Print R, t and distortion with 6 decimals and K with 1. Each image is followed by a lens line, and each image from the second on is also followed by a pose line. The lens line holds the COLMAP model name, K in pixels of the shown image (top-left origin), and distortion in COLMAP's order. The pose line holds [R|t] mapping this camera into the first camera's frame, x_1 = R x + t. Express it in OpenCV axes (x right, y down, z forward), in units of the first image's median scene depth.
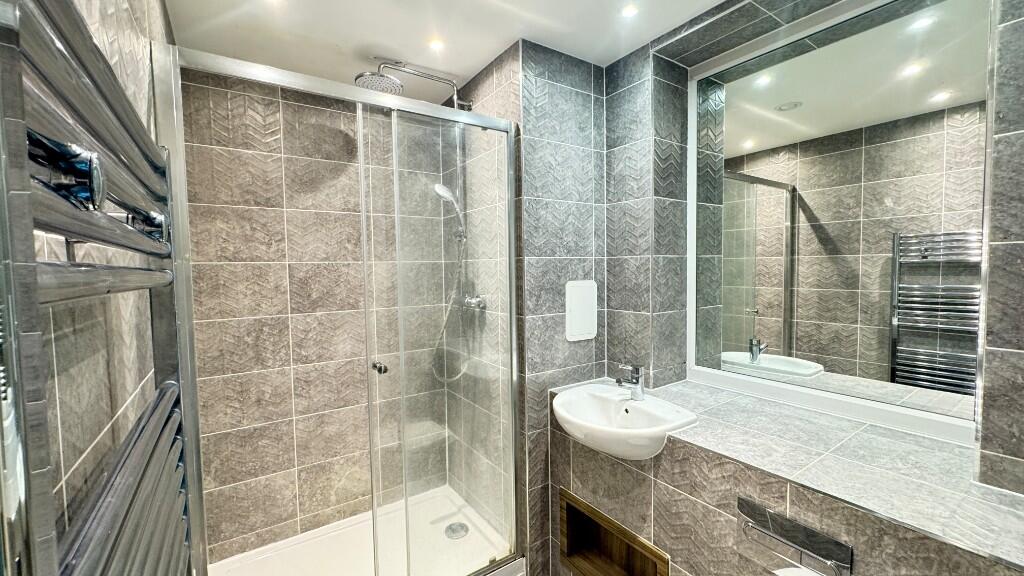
lens RADIAL K [[411.6, 0, 512.0], [0, 411.6, 288.0], [0, 0, 1]] dist [0.000160, 0.000022]
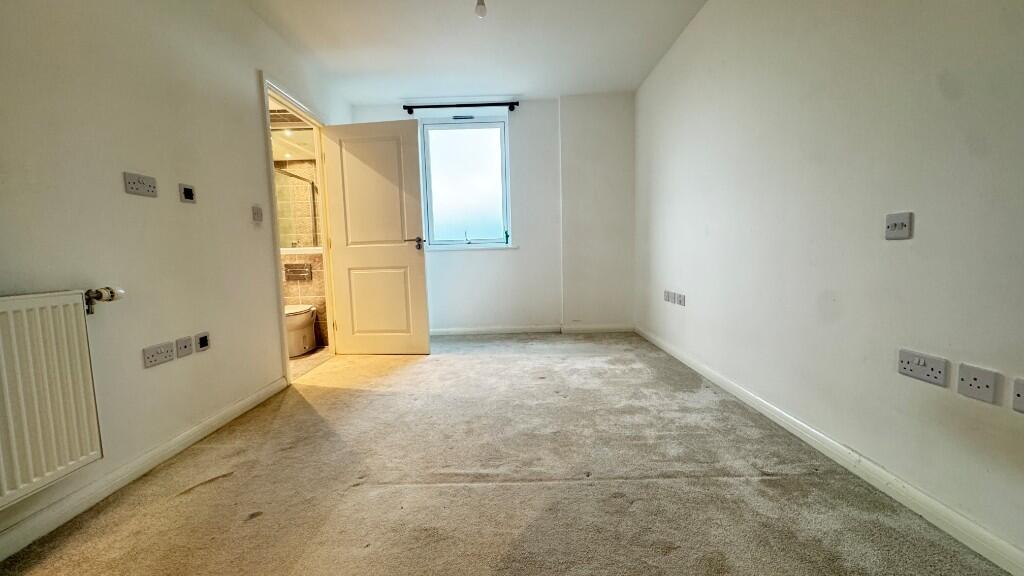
lens RADIAL K [[411.6, 0, 512.0], [0, 411.6, 288.0], [0, 0, 1]] dist [0.000160, 0.000022]
pose [[0.564776, -0.068223, 0.822419, -0.441717], [0.058326, 0.997385, 0.042684, 0.238715], [-0.823180, 0.023861, 0.567278, -0.910662]]
